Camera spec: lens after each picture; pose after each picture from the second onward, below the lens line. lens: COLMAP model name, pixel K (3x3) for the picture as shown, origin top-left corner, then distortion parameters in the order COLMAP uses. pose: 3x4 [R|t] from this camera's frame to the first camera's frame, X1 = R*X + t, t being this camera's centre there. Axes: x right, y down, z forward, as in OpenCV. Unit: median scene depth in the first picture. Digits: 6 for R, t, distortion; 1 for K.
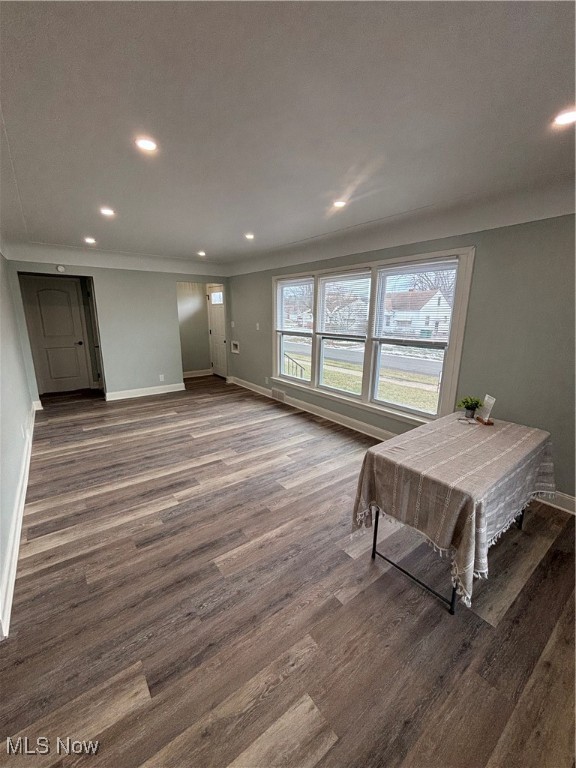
lens RADIAL K [[312.0, 0, 287.8], [0, 312.0, 385.7], [0, 0, 1]] dist [-0.000118, 0.001693]
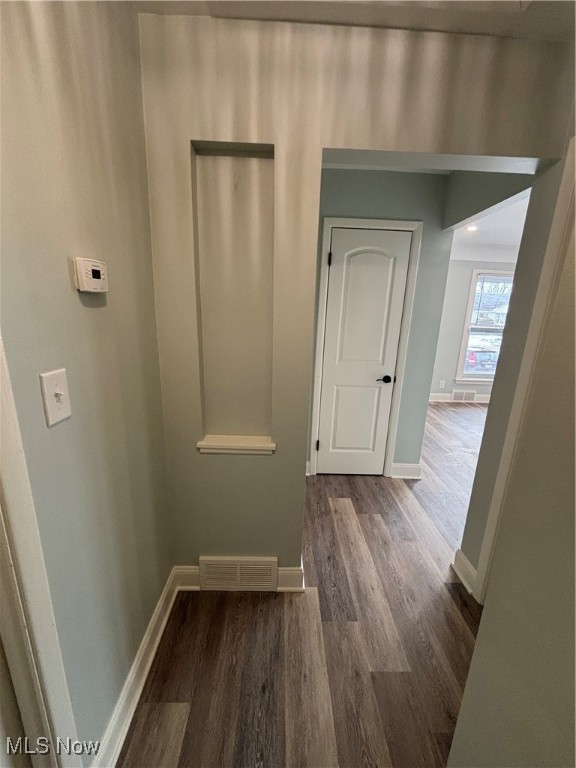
lens RADIAL K [[312.0, 0, 289.4], [0, 312.0, 380.6], [0, 0, 1]] dist [-0.000118, 0.001693]
pose [[0.592187, -0.179763, 0.785493, -1.487553], [0.160925, 0.981545, 0.103309, -0.275400], [-0.789568, 0.065227, 0.610187, 1.116233]]
